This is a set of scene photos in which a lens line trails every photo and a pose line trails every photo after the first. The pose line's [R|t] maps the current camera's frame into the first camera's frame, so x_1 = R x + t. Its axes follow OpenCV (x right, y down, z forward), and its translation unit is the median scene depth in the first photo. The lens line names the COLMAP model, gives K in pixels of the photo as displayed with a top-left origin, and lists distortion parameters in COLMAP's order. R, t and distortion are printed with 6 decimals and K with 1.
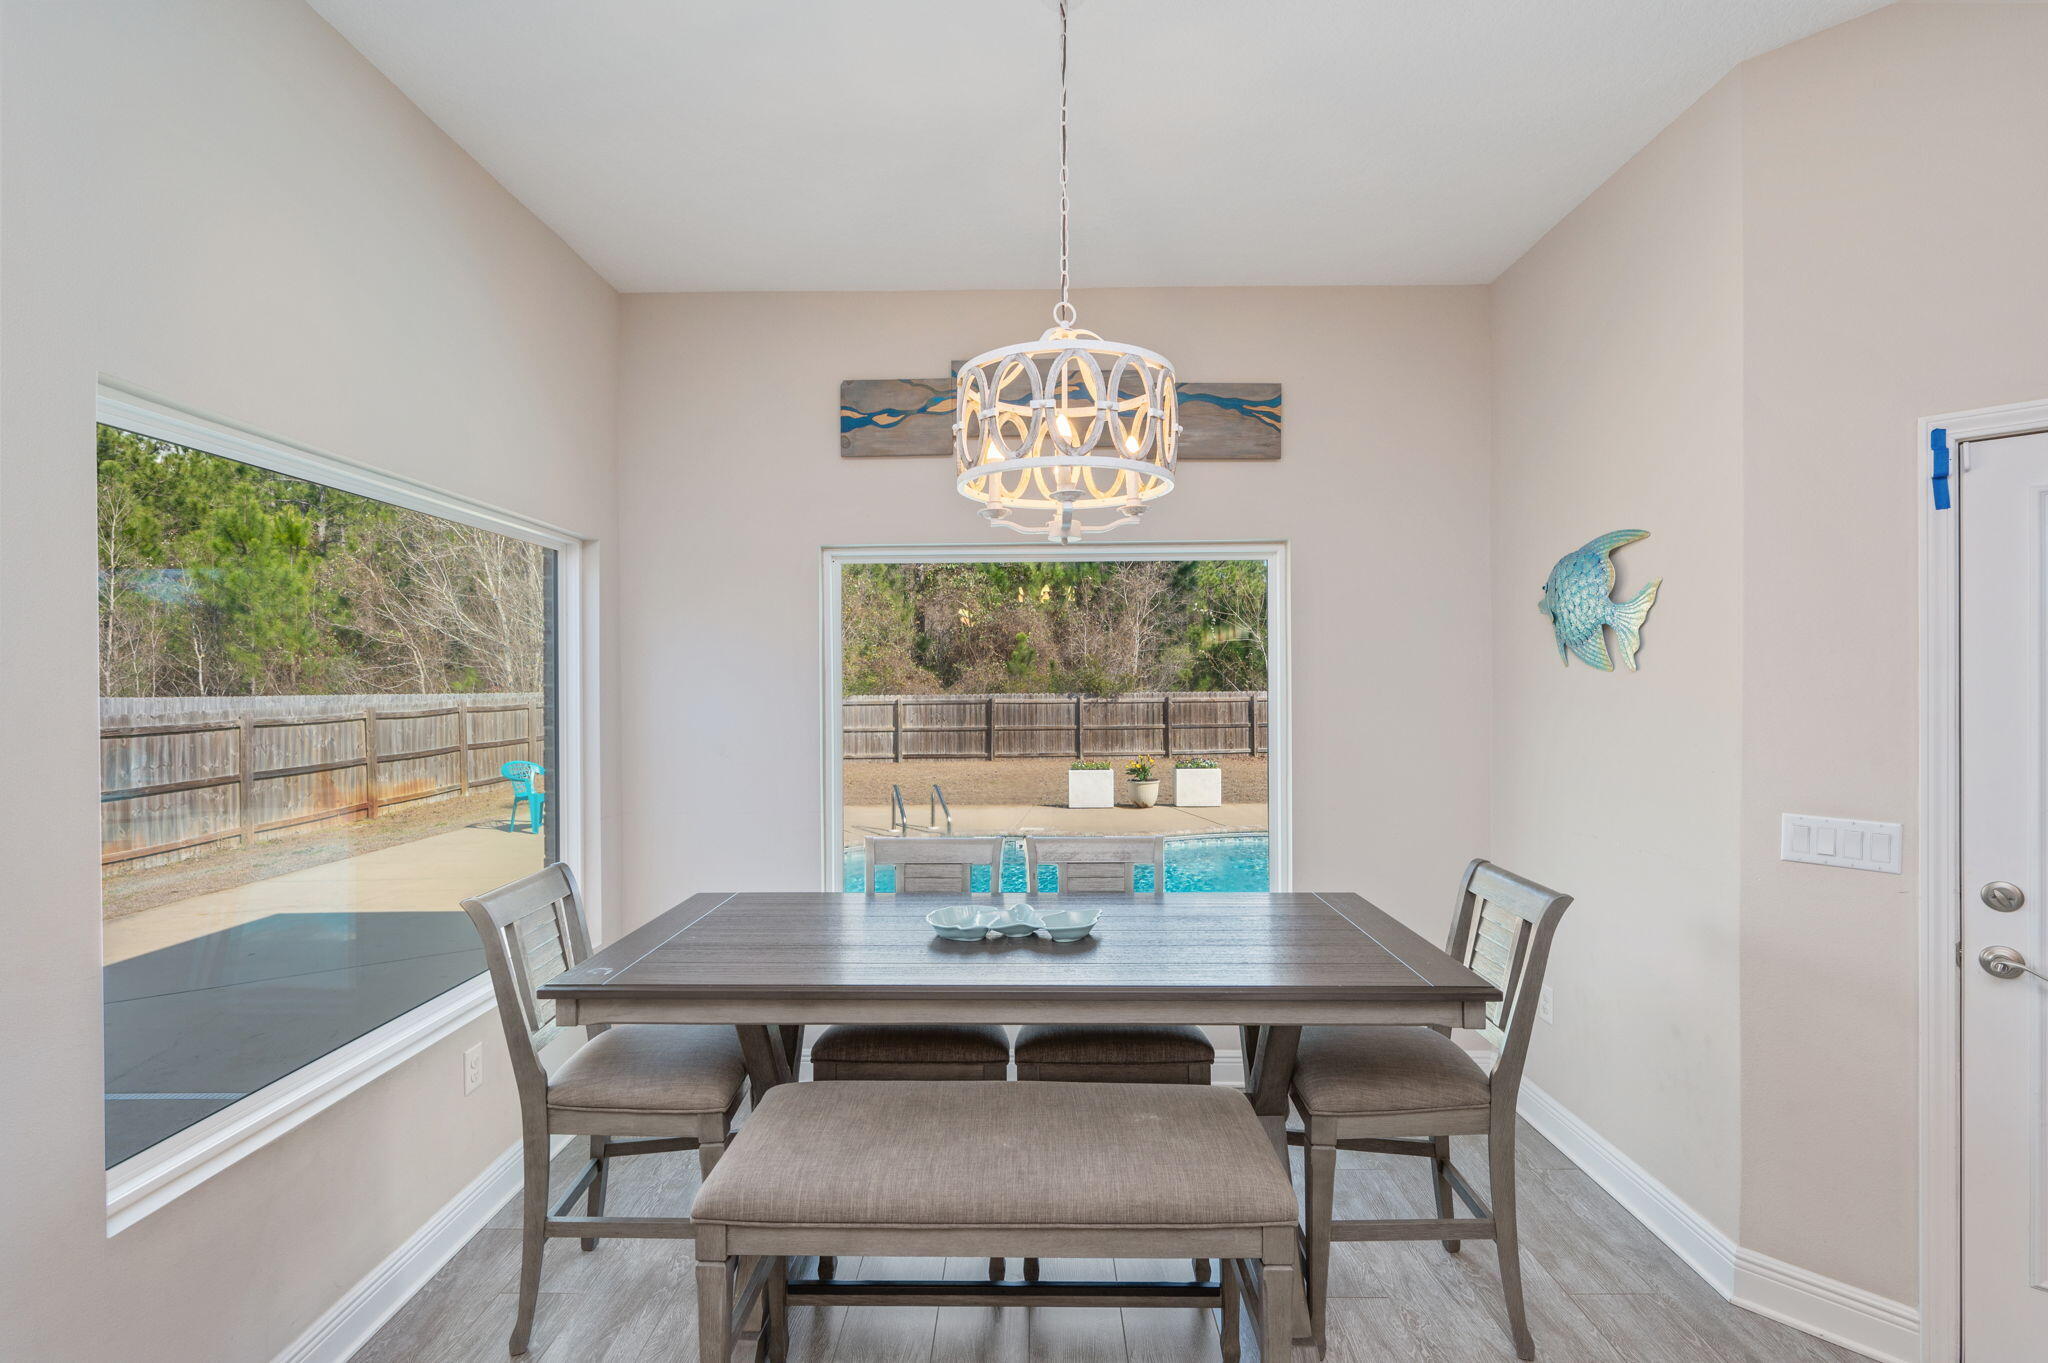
lens RADIAL K [[901.2, 0, 1024.1], [0, 901.2, 681.7], [0, 0, 1]] dist [-0.004342, 0.000705]
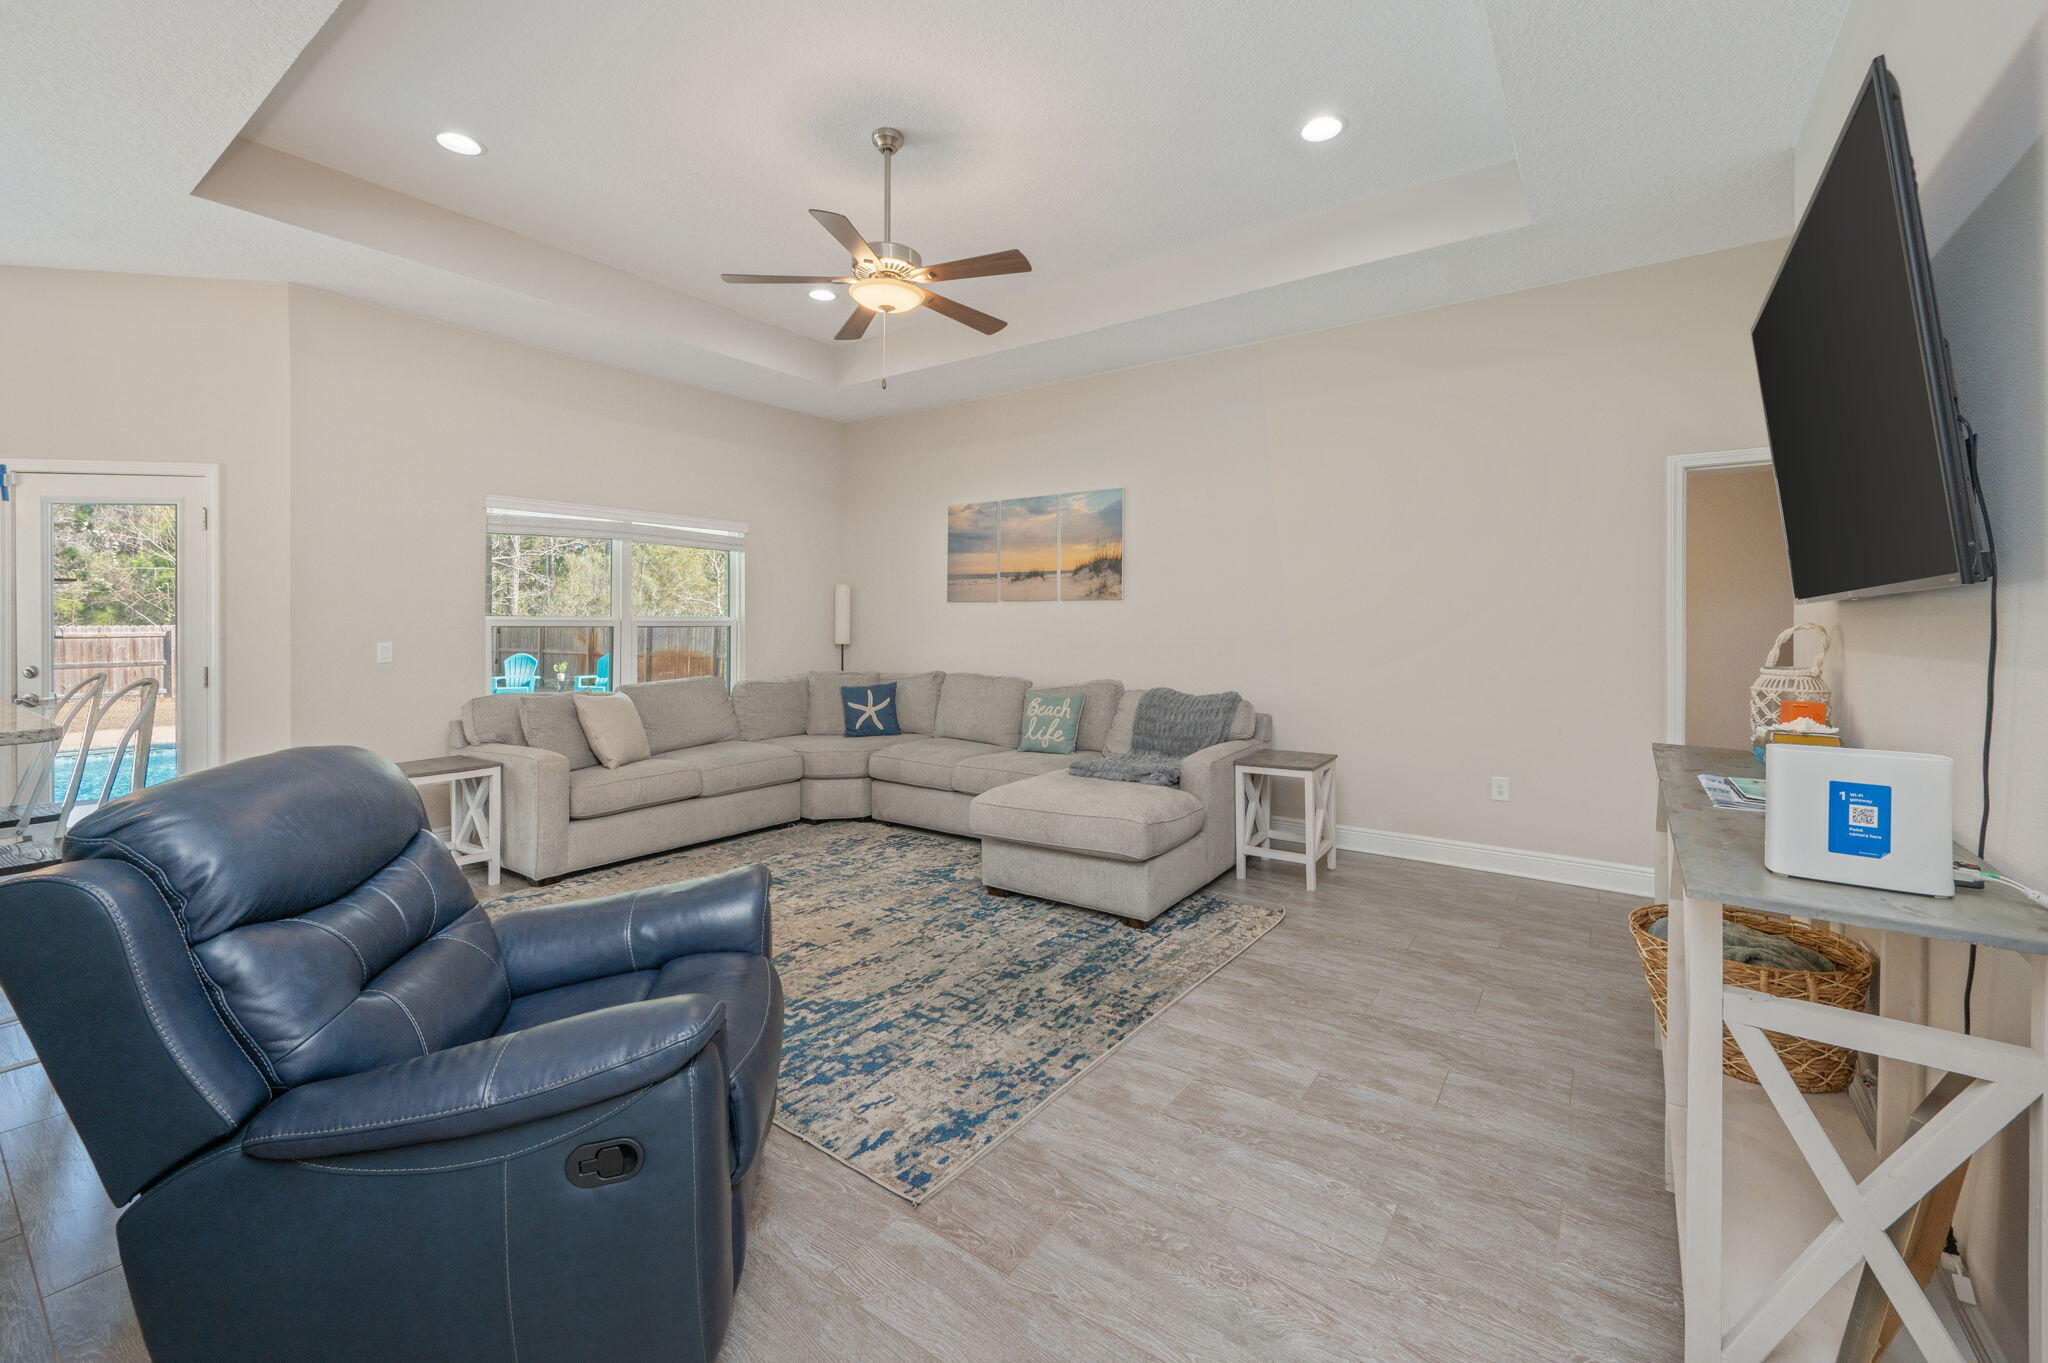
lens RADIAL K [[827.0, 0, 1059.5], [0, 827.0, 625.7], [0, 0, 1]] dist [-0.007876, 0.000203]
pose [[0.558891, 0.005152, 0.829225, 0.072657], [-0.004265, 0.999985, -0.003338, 0.010289], [-0.829230, -0.001671, 0.558905, -0.205280]]
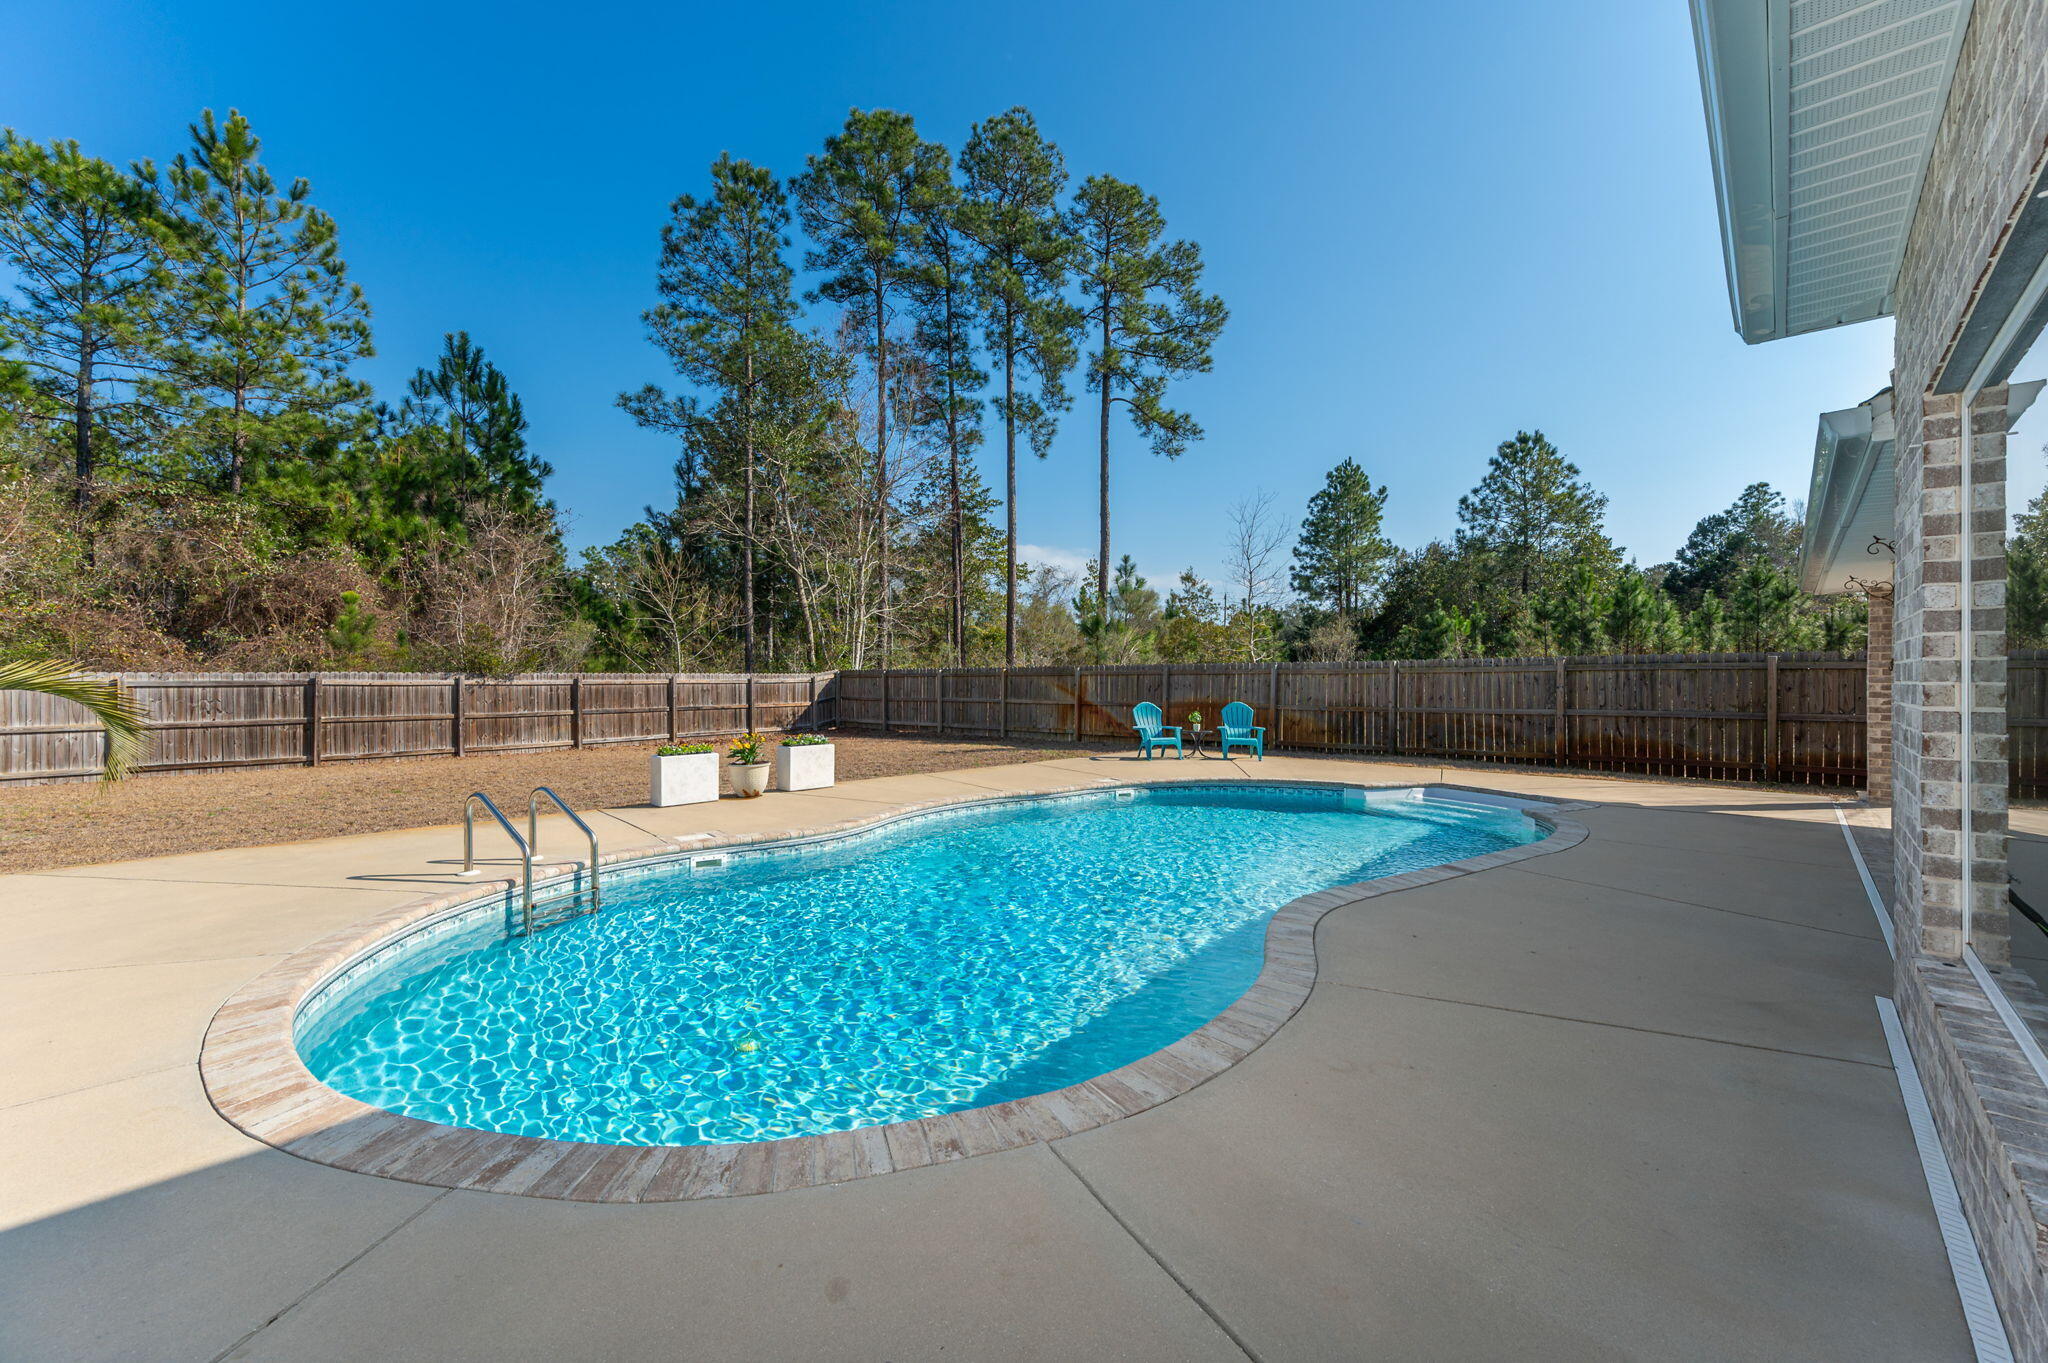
lens RADIAL K [[813.2, 0, 1021.1], [0, 813.2, 672.8], [0, 0, 1]] dist [-0.001029, 0.000058]
pose [[0.680777, 0.011525, 0.732400, -0.124914], [-0.006980, 0.999933, -0.009246, 0.015789], [-0.732458, 0.001182, 0.680811, 0.157121]]
